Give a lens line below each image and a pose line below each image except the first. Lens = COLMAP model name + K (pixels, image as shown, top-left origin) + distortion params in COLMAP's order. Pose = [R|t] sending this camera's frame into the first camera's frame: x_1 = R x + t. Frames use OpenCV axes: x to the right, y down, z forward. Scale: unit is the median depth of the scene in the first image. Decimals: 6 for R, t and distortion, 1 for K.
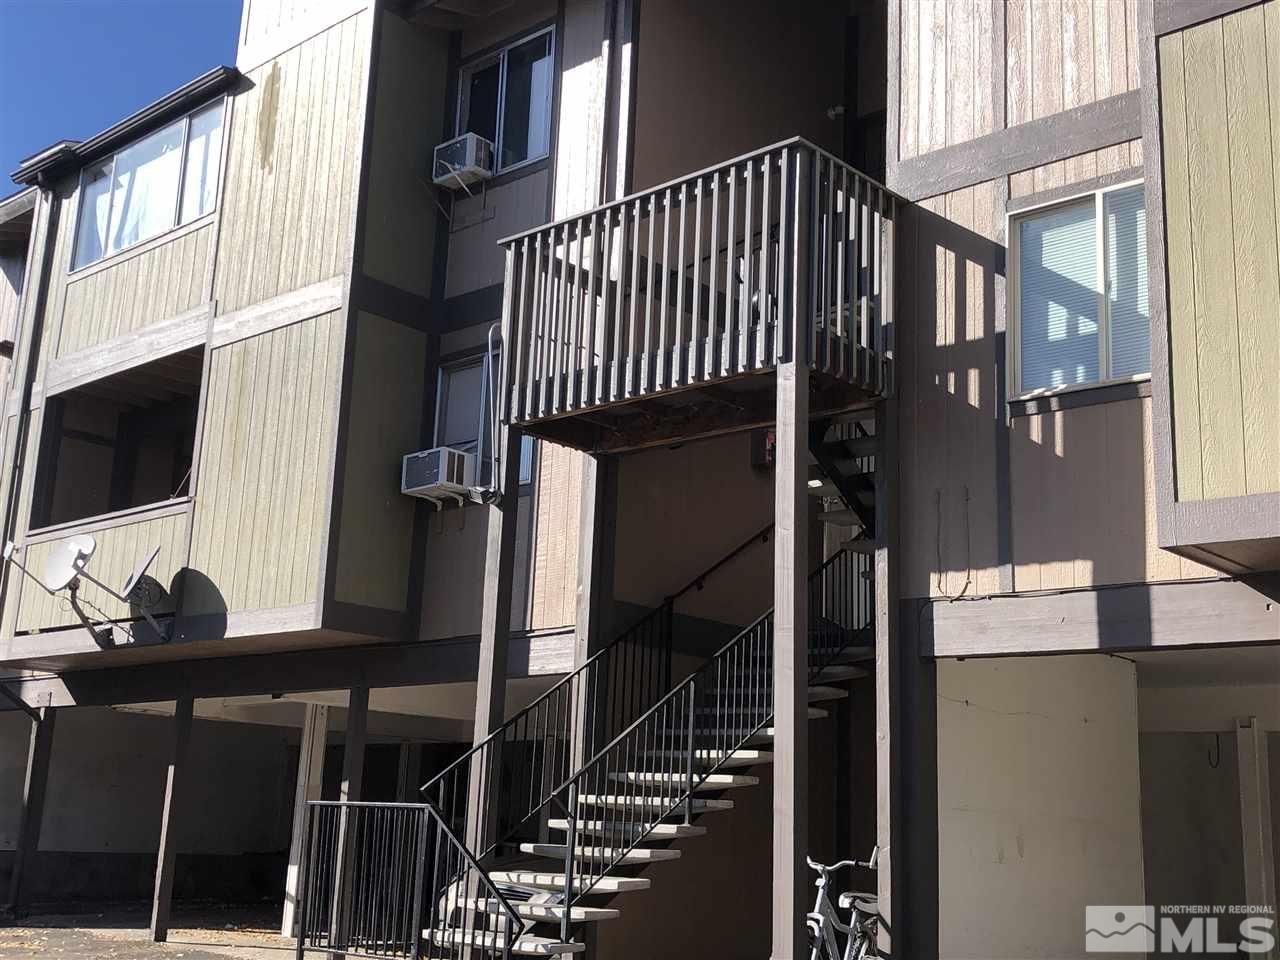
lens RADIAL K [[1473.1, 0, 642.0], [0, 1473.1, 431.2], [0, 0, 1]] dist [0.087111, 0.000396]
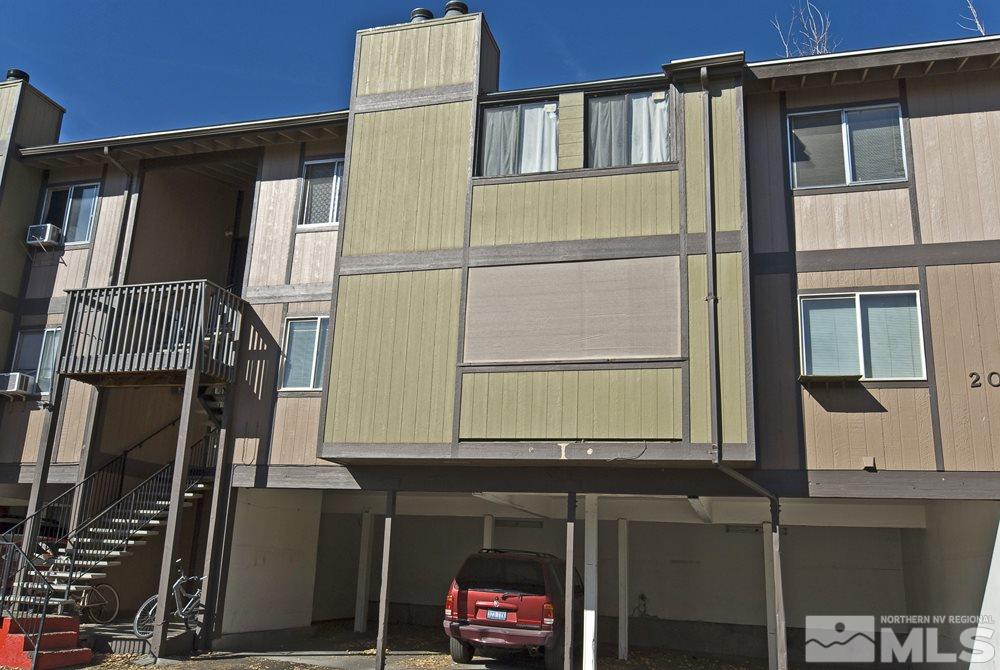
lens RADIAL K [[822.1, 0, 500.0], [0, 822.1, 335.0], [0, 0, 1]] dist [-0.040527, 0.004019]
pose [[0.890401, 0.109613, 0.441782, -0.044810], [-0.117641, 0.993013, -0.009280, -0.128841], [-0.439713, -0.043708, 0.897074, -0.392821]]
